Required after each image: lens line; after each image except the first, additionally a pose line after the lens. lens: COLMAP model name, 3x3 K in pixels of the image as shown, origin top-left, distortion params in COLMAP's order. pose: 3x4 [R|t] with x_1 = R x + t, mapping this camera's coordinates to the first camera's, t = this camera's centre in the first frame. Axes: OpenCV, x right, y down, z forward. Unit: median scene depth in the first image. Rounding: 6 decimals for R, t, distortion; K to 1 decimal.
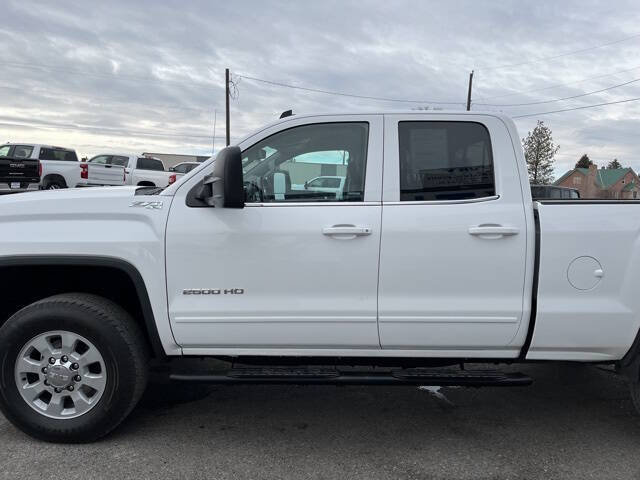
lens RADIAL K [[484.1, 0, 314.8], [0, 484.1, 237.4], [0, 0, 1]] dist [0.076692, -0.107784]
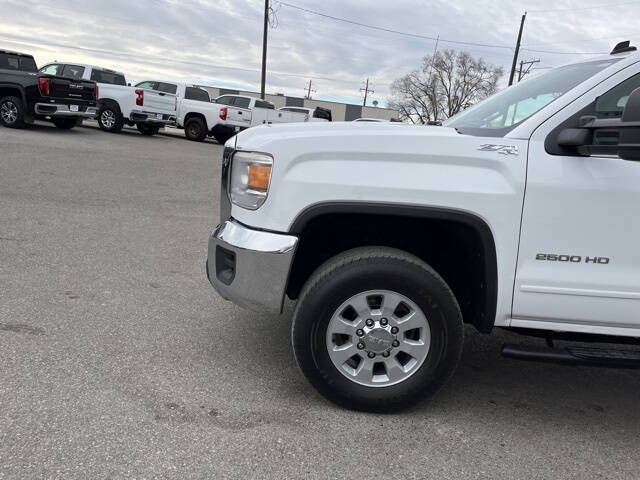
lens RADIAL K [[484.1, 0, 314.8], [0, 484.1, 237.4], [0, 0, 1]] dist [0.076692, -0.107784]
pose [[0.997788, 0.066197, -0.006142, -0.558058], [-0.065022, 0.990958, 0.117366, 0.004308], [0.013856, -0.116707, 0.993070, 0.134382]]
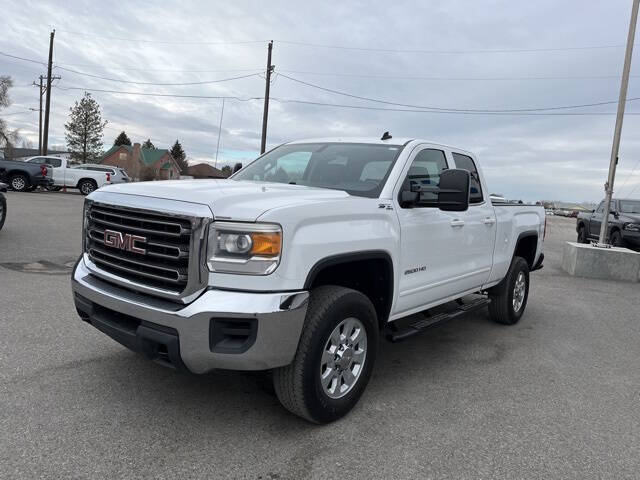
lens RADIAL K [[484.1, 0, 314.8], [0, 484.1, 237.4], [0, 0, 1]] dist [0.076692, -0.107784]
pose [[0.618813, -0.050886, 0.783888, -1.245882], [0.005580, 0.998159, 0.060390, -0.055496], [-0.785518, -0.032996, 0.617958, 0.324581]]
